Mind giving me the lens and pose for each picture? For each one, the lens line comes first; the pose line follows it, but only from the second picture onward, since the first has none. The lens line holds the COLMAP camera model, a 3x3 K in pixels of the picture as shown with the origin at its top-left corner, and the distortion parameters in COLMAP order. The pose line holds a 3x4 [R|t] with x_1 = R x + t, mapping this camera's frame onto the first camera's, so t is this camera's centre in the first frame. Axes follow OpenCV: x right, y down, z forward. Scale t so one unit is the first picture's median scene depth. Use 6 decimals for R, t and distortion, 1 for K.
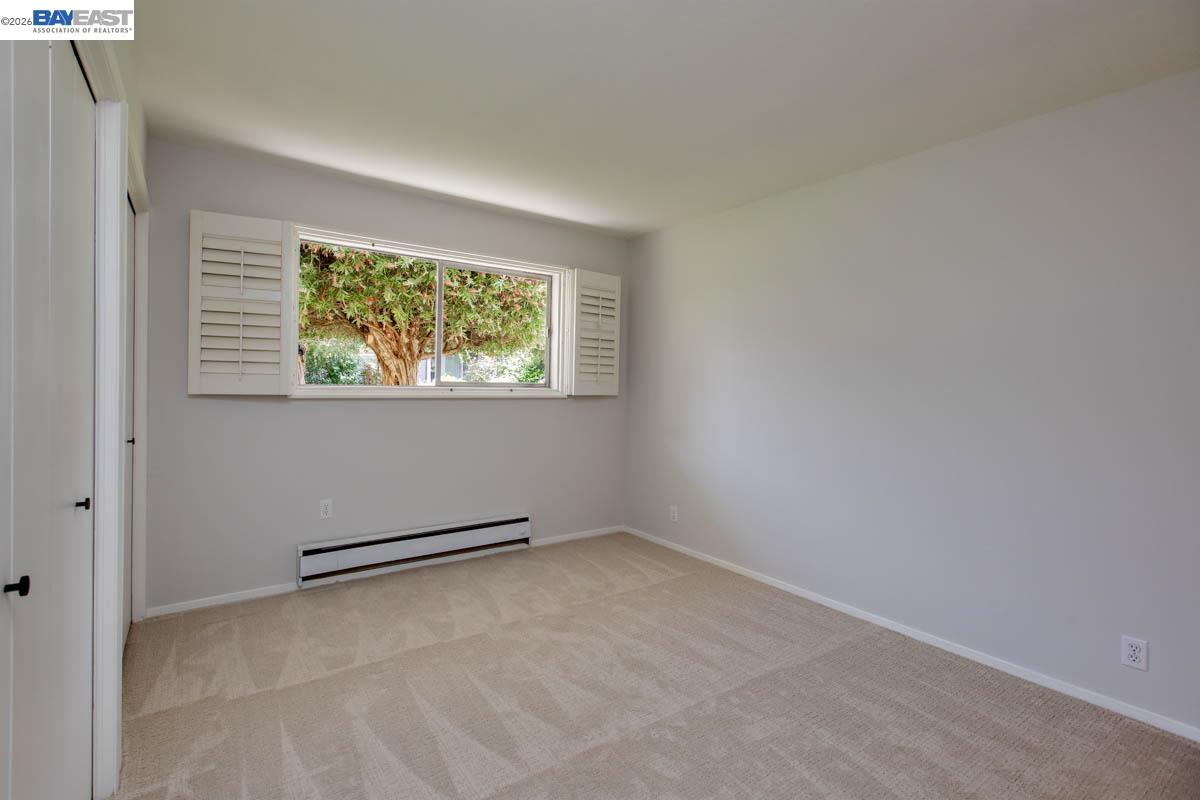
lens RADIAL K [[510.3, 0, 641.8], [0, 510.3, 389.2], [0, 0, 1]] dist [0.003152, 0.000551]
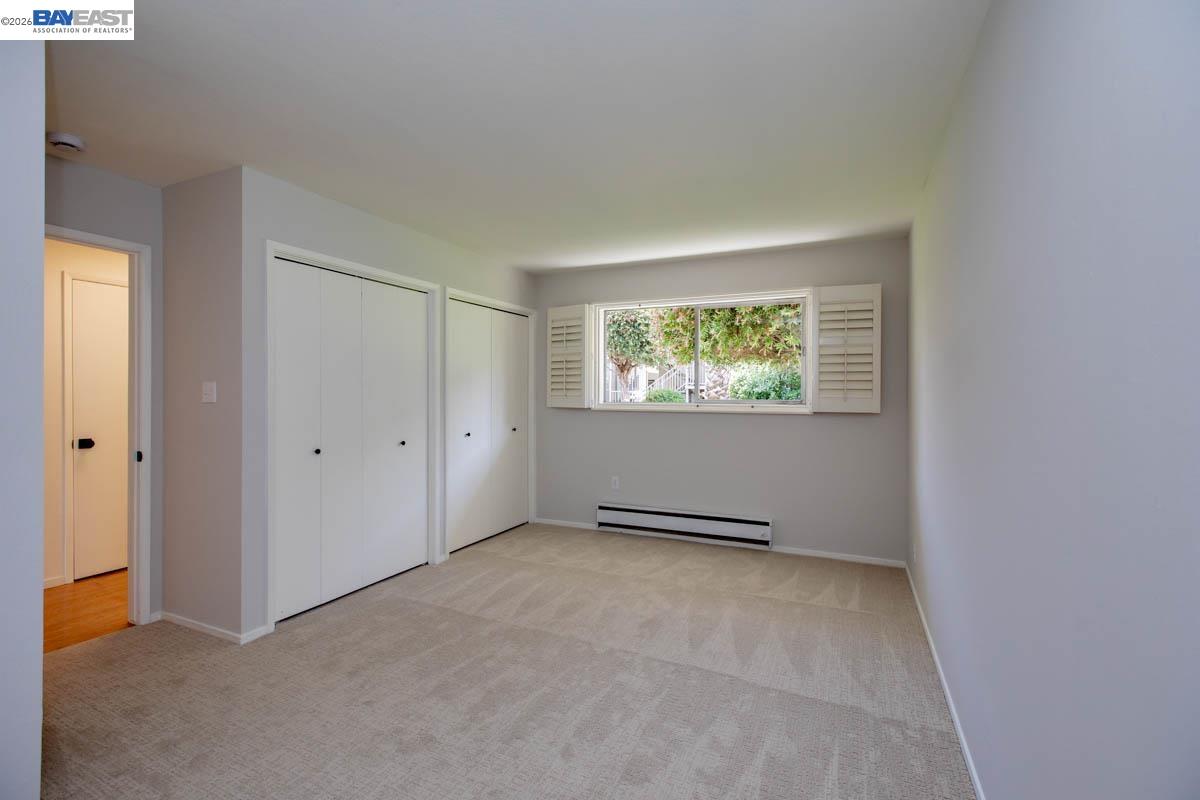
lens RADIAL K [[439.6, 0, 547.9], [0, 439.6, 394.8], [0, 0, 1]] dist [0.001284, 0.000146]
pose [[0.552015, -0.018298, -0.833634, 0.453272], [-0.009629, 0.999553, -0.028316, 0.011238], [0.833779, 0.023658, 0.551592, 0.114159]]
